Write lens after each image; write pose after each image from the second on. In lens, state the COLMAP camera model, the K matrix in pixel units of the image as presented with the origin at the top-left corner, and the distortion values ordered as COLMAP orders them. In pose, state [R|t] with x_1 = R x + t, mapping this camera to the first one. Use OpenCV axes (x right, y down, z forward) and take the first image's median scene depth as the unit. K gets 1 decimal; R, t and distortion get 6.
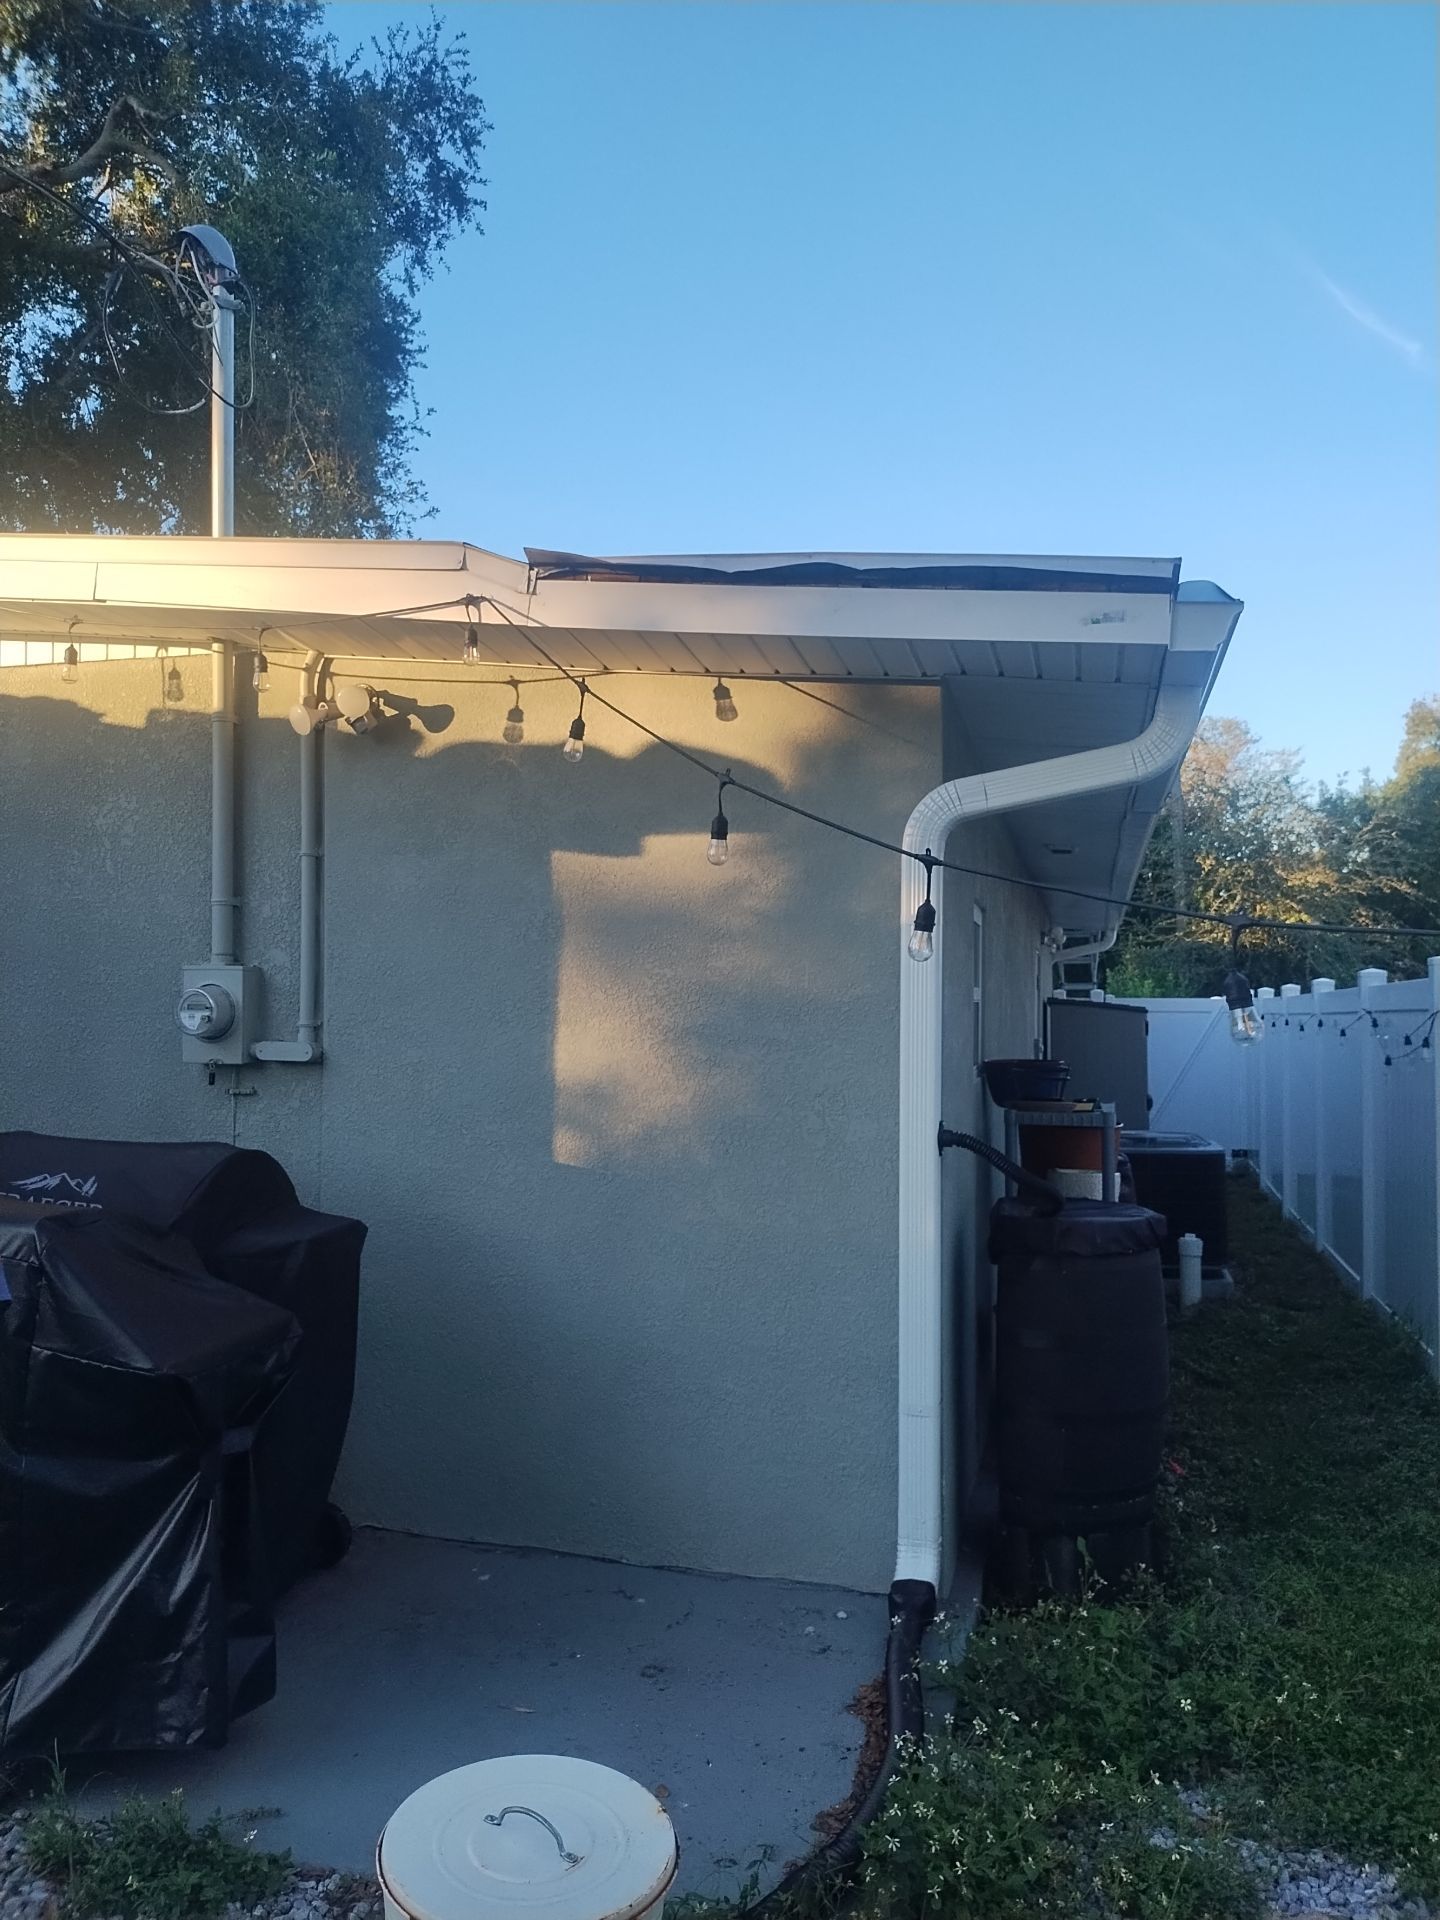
lens RADIAL K [[1430.4, 0, 721.4], [0, 1430.4, 984.2], [0, 0, 1]] dist [0.069832, -0.076660]
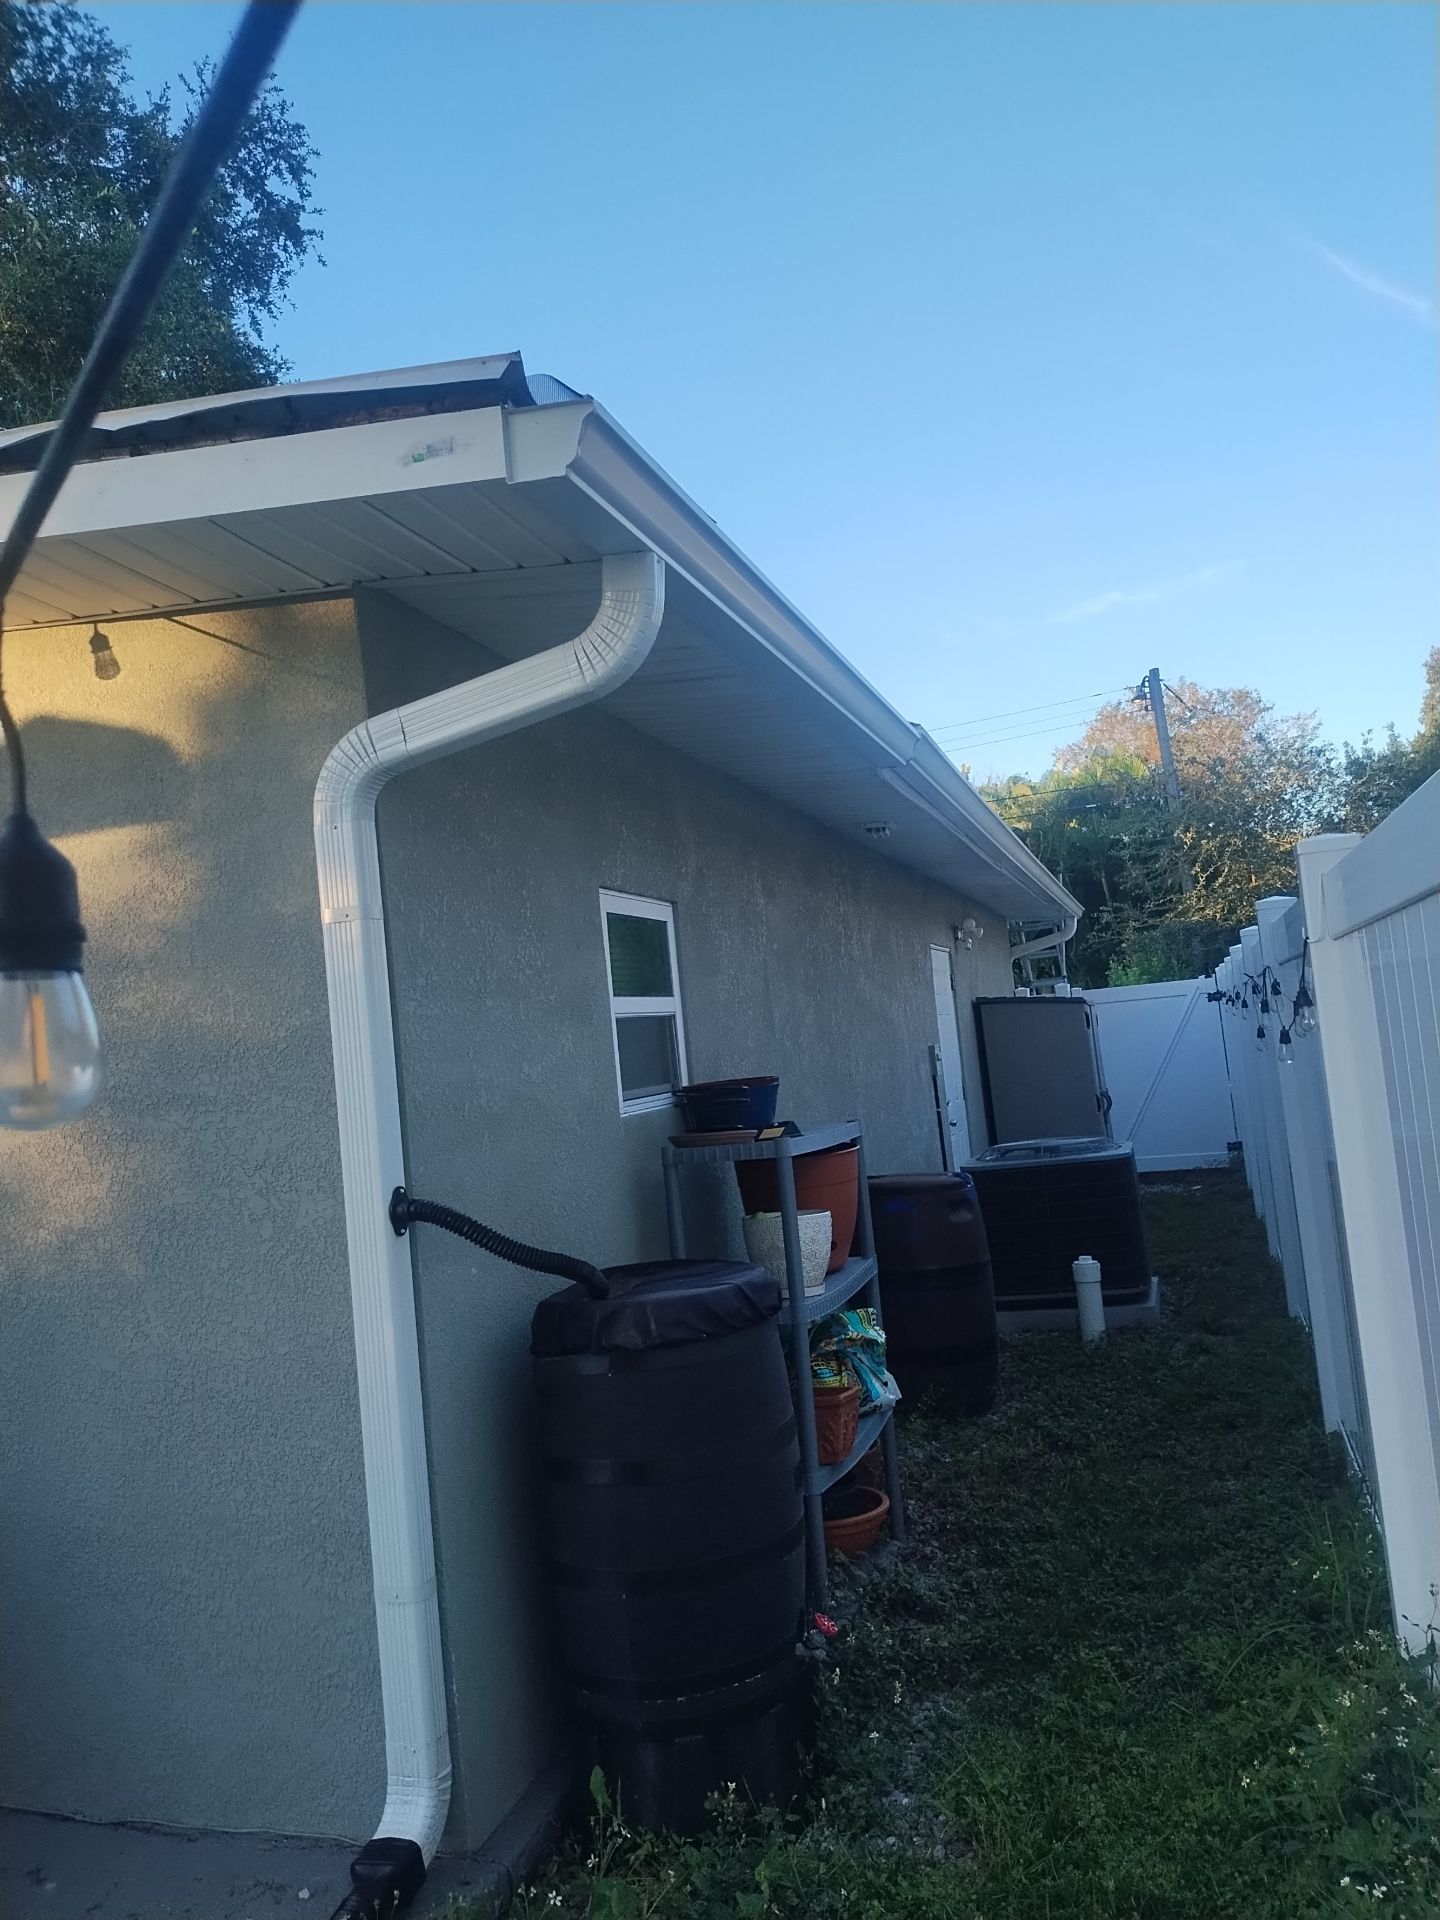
lens RADIAL K [[1430.4, 0, 721.4], [0, 1430.4, 984.2], [0, 0, 1]] dist [0.069832, -0.076660]
pose [[0.993278, -0.105649, -0.047304, 0.294697], [0.104386, 0.994131, -0.028425, 0.025423], [0.050030, 0.023296, 0.998476, 0.229695]]
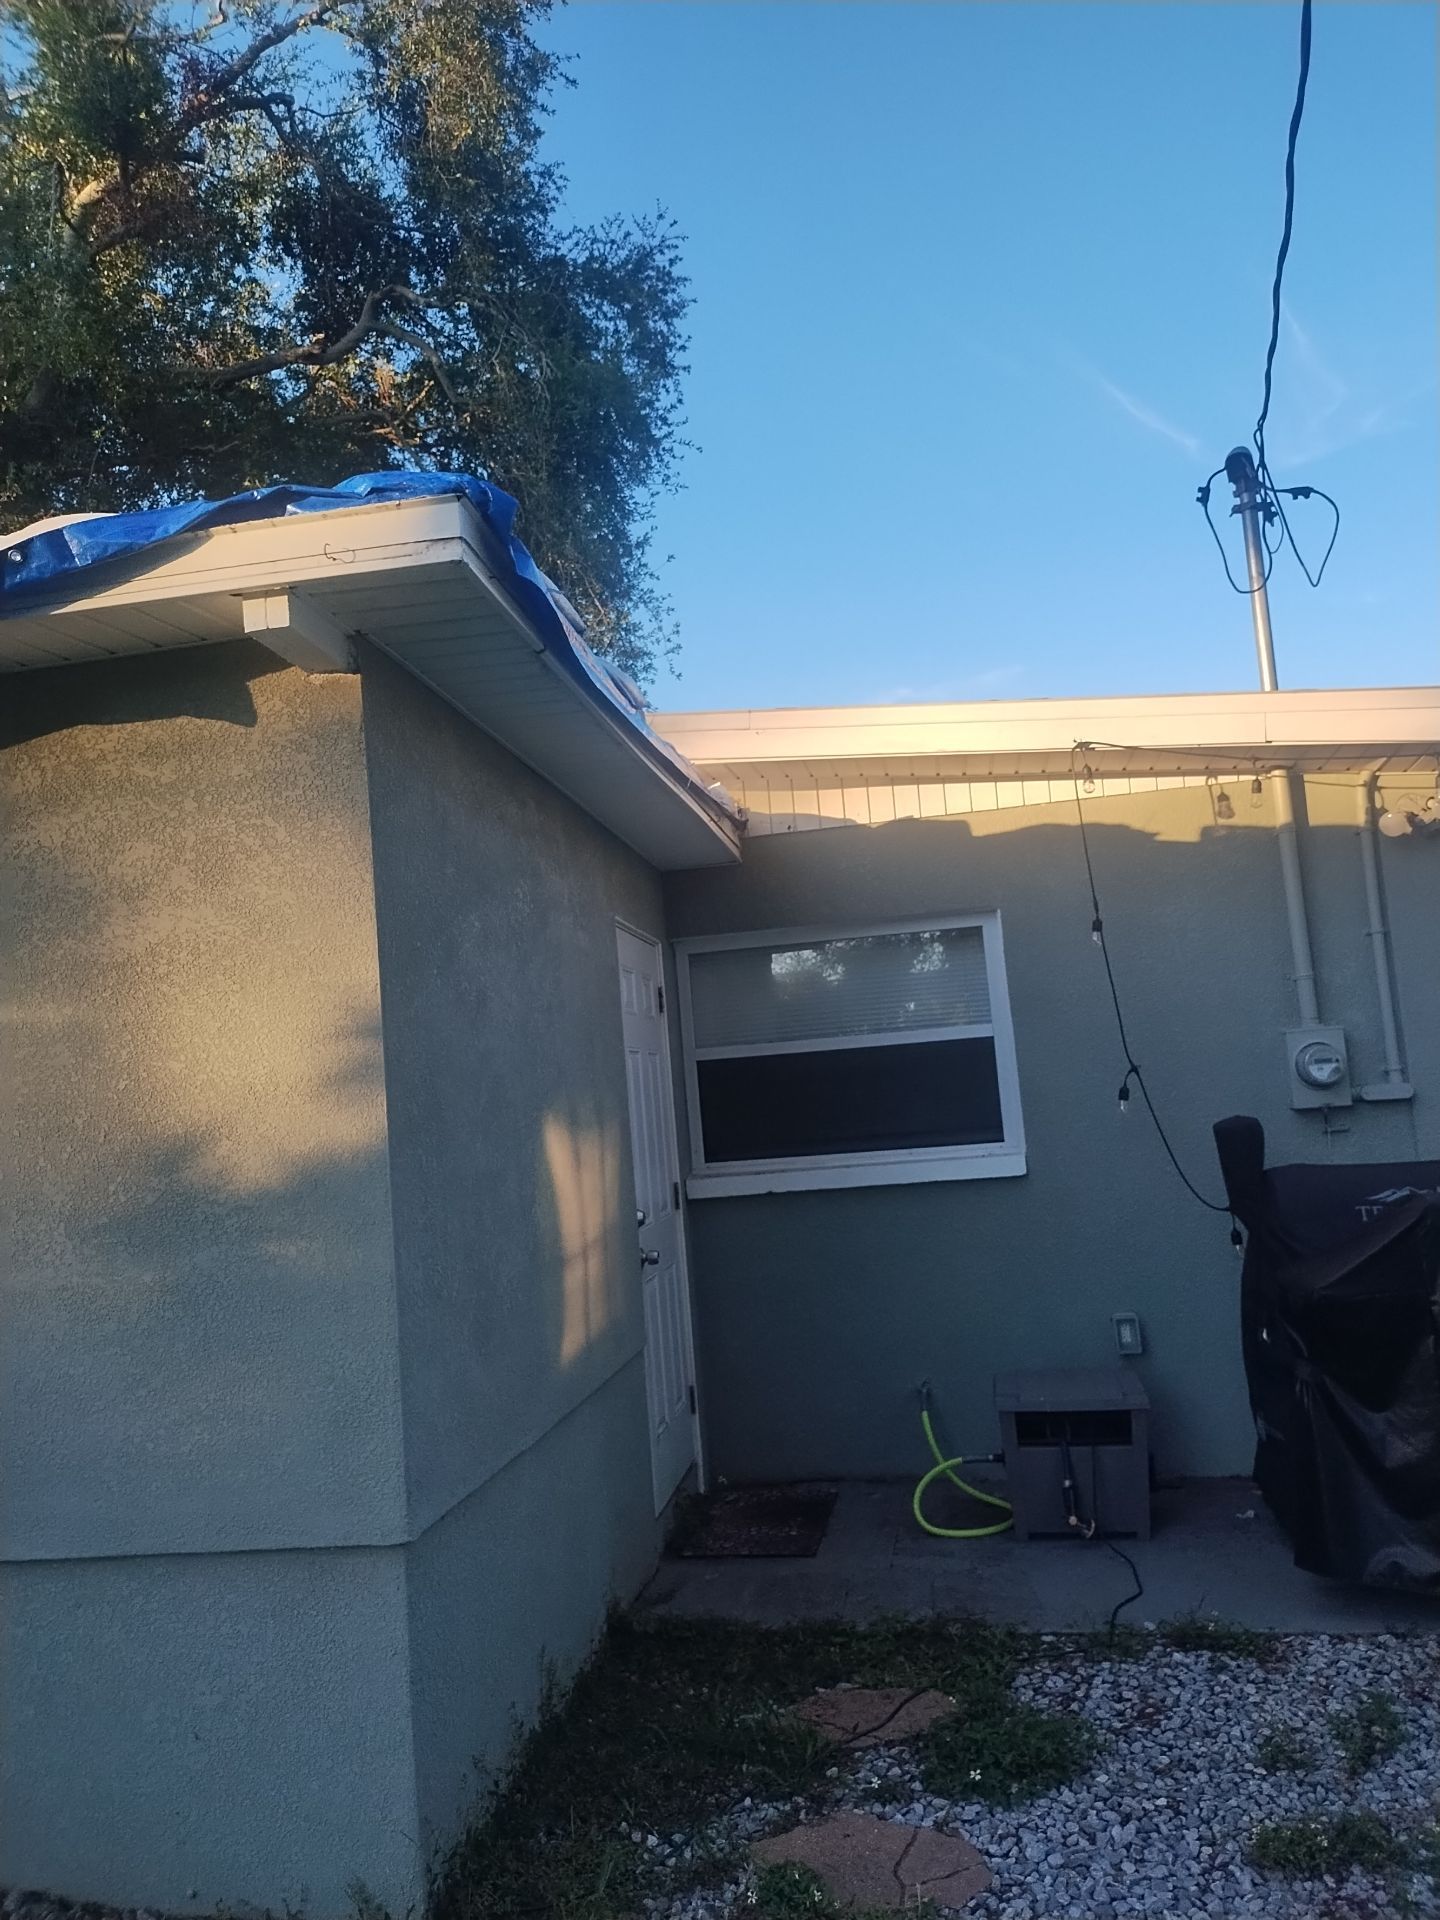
lens RADIAL K [[1430.4, 0, 721.4], [0, 1430.4, 984.2], [0, 0, 1]] dist [0.069832, -0.076660]
pose [[0.990672, -0.080756, 0.109764, -0.951292], [0.088001, 0.994137, -0.062837, -0.015564], [-0.104046, 0.071910, 0.991969, -0.168668]]
